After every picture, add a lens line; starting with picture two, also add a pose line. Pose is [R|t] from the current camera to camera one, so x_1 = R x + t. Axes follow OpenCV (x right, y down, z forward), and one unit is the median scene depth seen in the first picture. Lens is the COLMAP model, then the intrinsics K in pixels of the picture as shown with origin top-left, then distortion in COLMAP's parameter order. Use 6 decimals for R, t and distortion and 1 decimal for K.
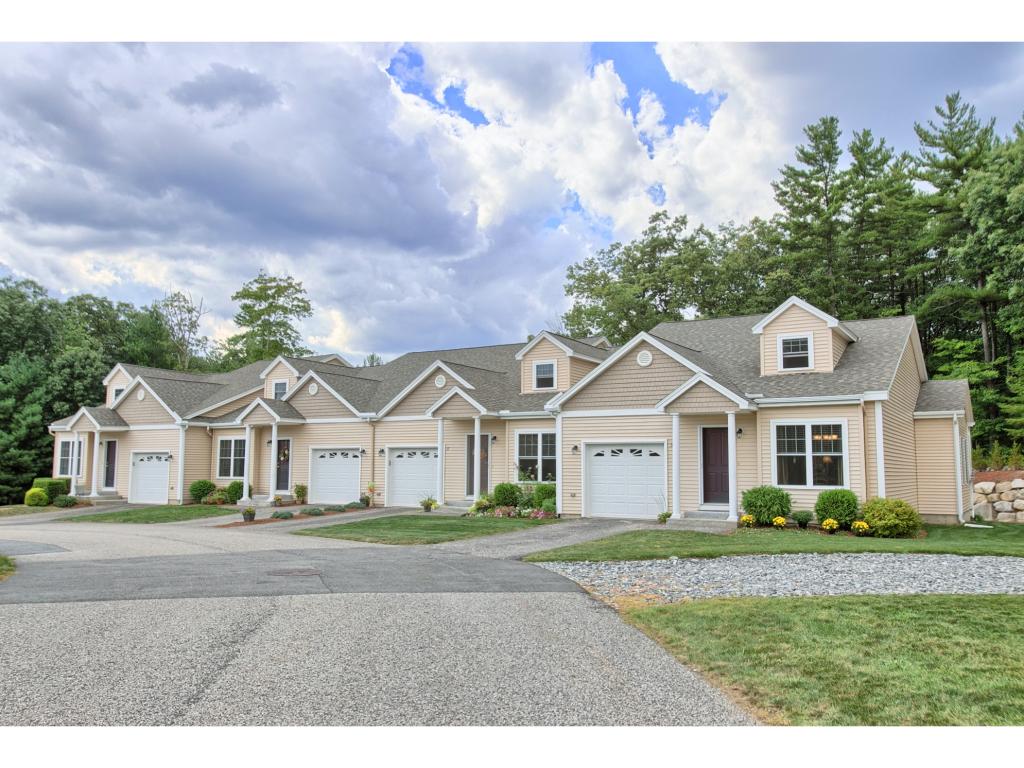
lens RADIAL K [[854.5, 0, 511.6], [0, 854.5, 384.3], [0, 0, 1]] dist [-0.003526, -0.000561]
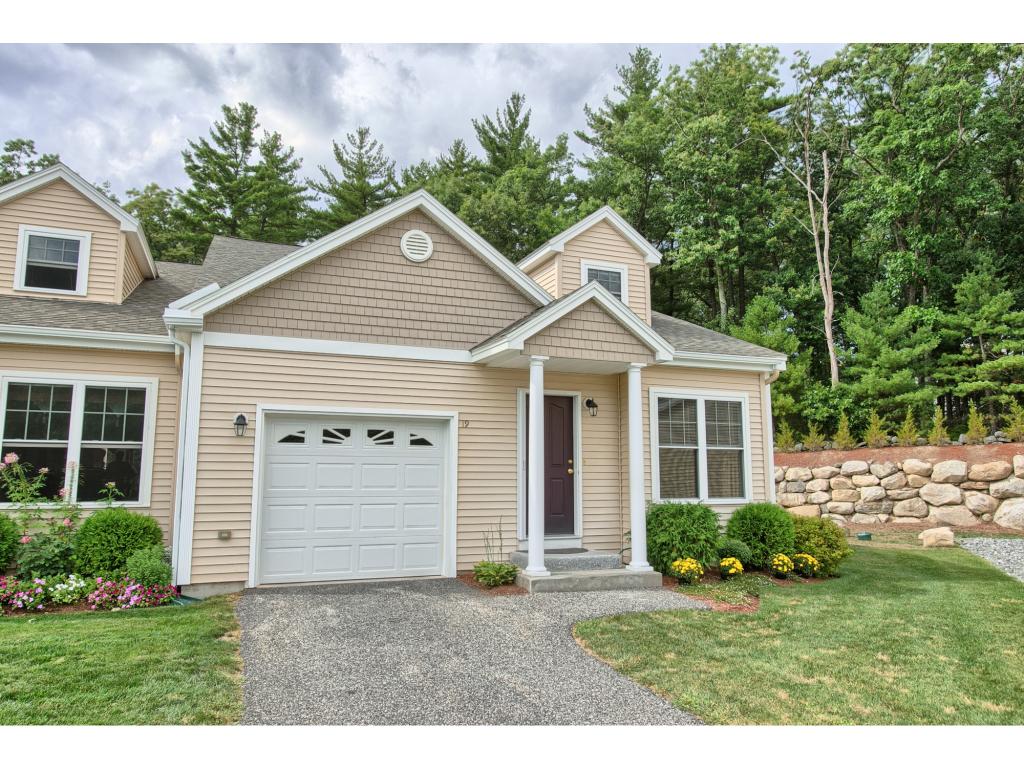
lens RADIAL K [[712.2, 0, 510.4], [0, 712.2, 384.4], [0, 0, 1]] dist [0.005597, -0.004109]
pose [[0.607246, 0.098445, 0.788391, -0.118154], [-0.076789, 0.994921, -0.065089, 0.066981], [-0.790795, -0.021014, 0.611721, 0.662070]]
